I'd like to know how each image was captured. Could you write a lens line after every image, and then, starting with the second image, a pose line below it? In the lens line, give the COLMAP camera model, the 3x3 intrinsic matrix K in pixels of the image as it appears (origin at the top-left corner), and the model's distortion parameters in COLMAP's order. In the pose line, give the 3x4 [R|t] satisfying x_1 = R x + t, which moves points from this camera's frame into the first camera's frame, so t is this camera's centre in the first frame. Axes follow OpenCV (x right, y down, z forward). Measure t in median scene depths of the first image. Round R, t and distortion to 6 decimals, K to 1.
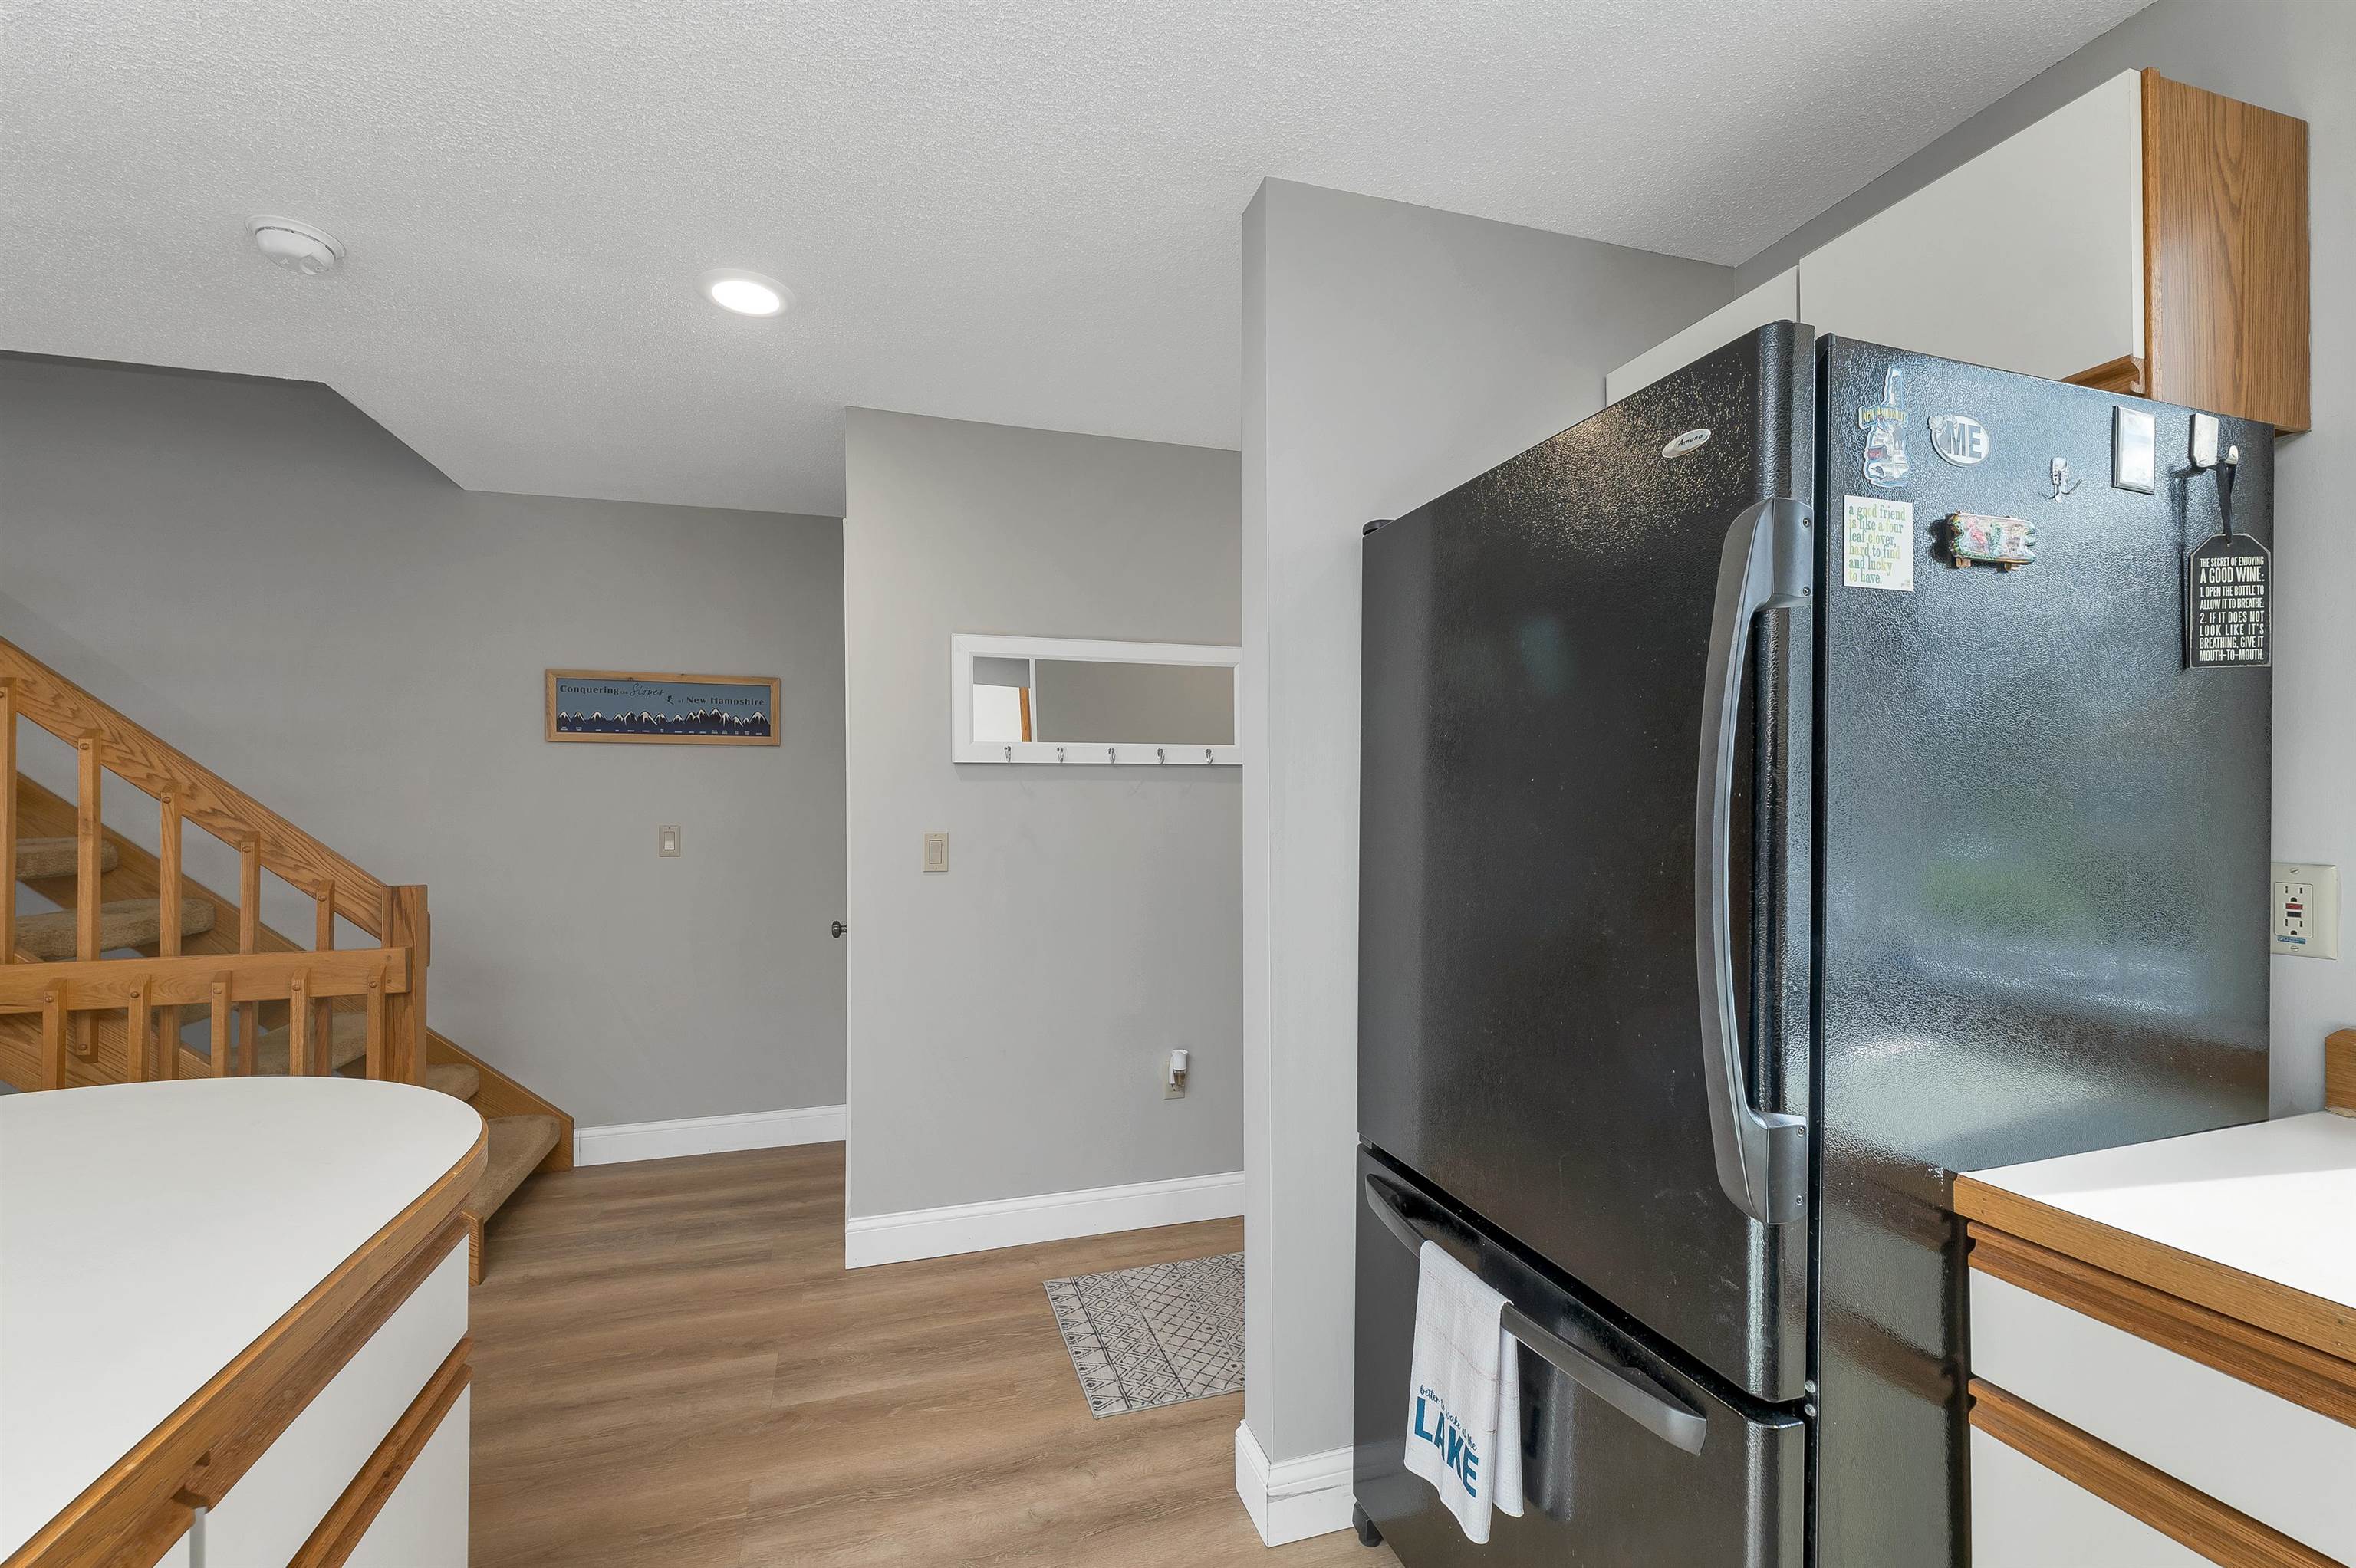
lens RADIAL K [[1010.2, 0, 1171.8], [0, 1010.2, 809.4], [0, 0, 1]] dist [0.004251, 0.001033]
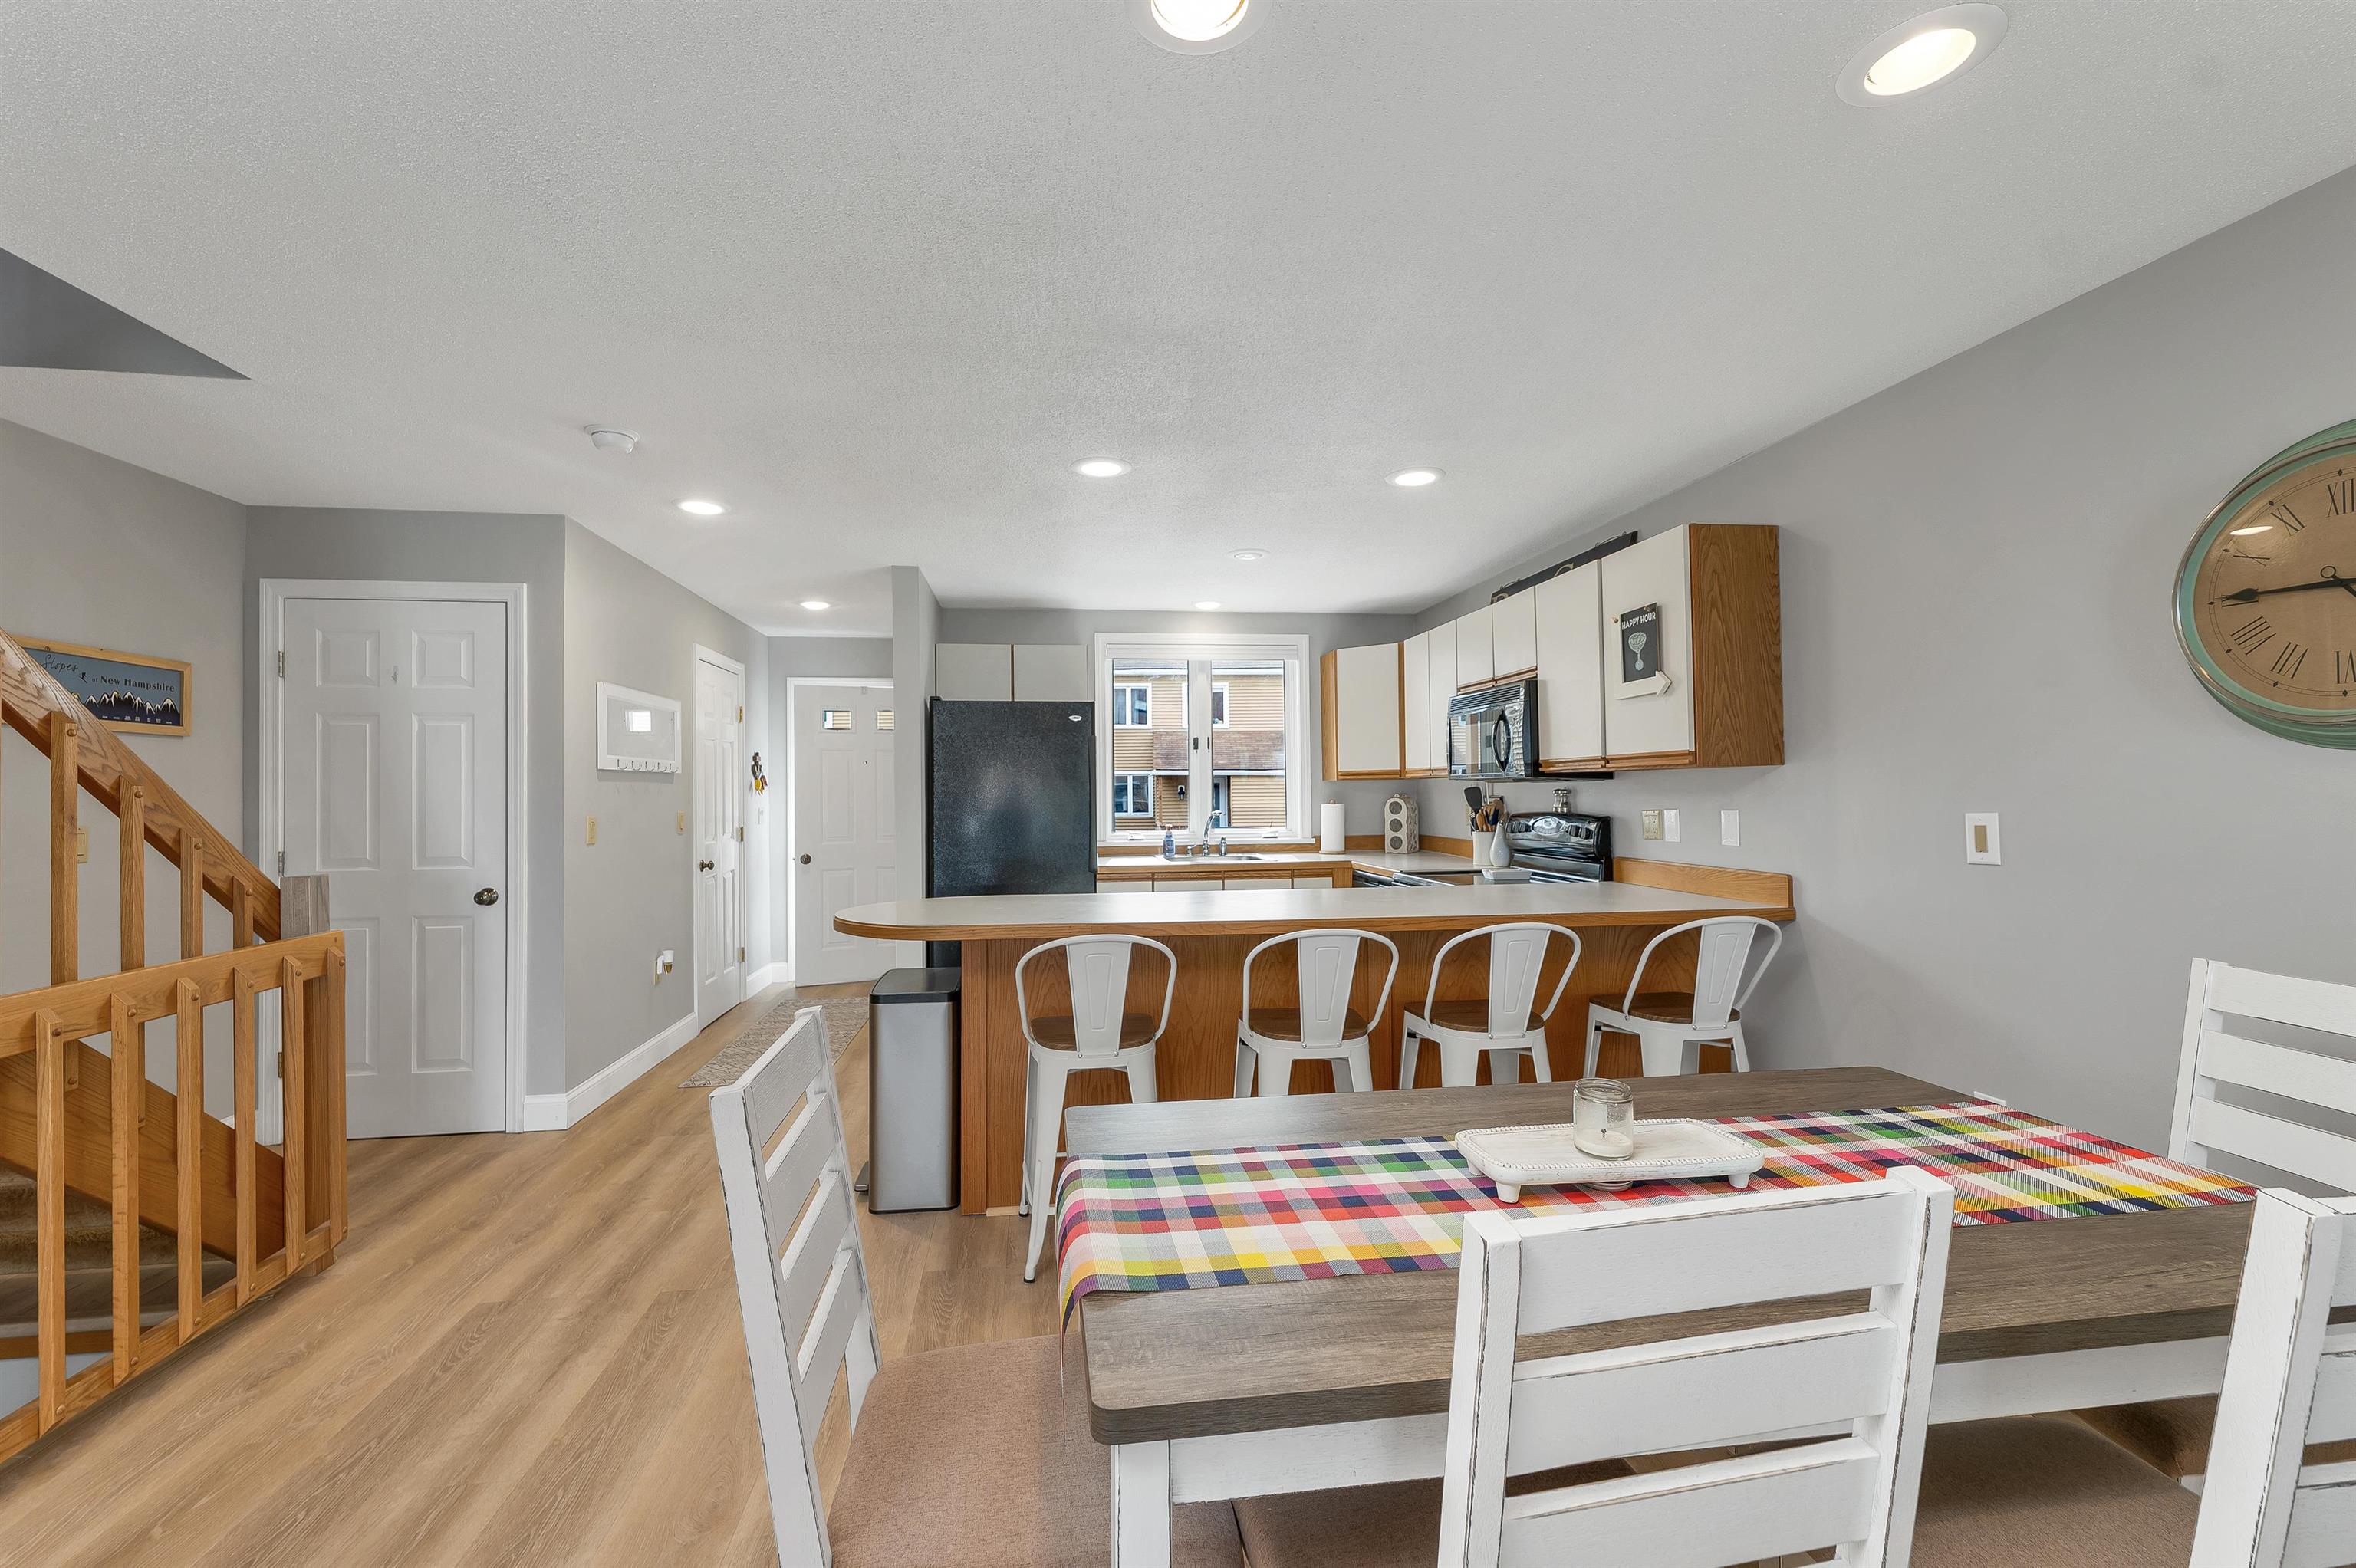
lens RADIAL K [[1010.2, 0, 1192.9], [0, 1010.2, 791.4], [0, 0, 1]] dist [0.004251, 0.001033]
pose [[0.125481, 0.005902, 0.992078, -1.212535], [0.008848, 0.999936, -0.007068, 0.002037], [-0.992057, 0.009665, 0.125421, -0.034987]]
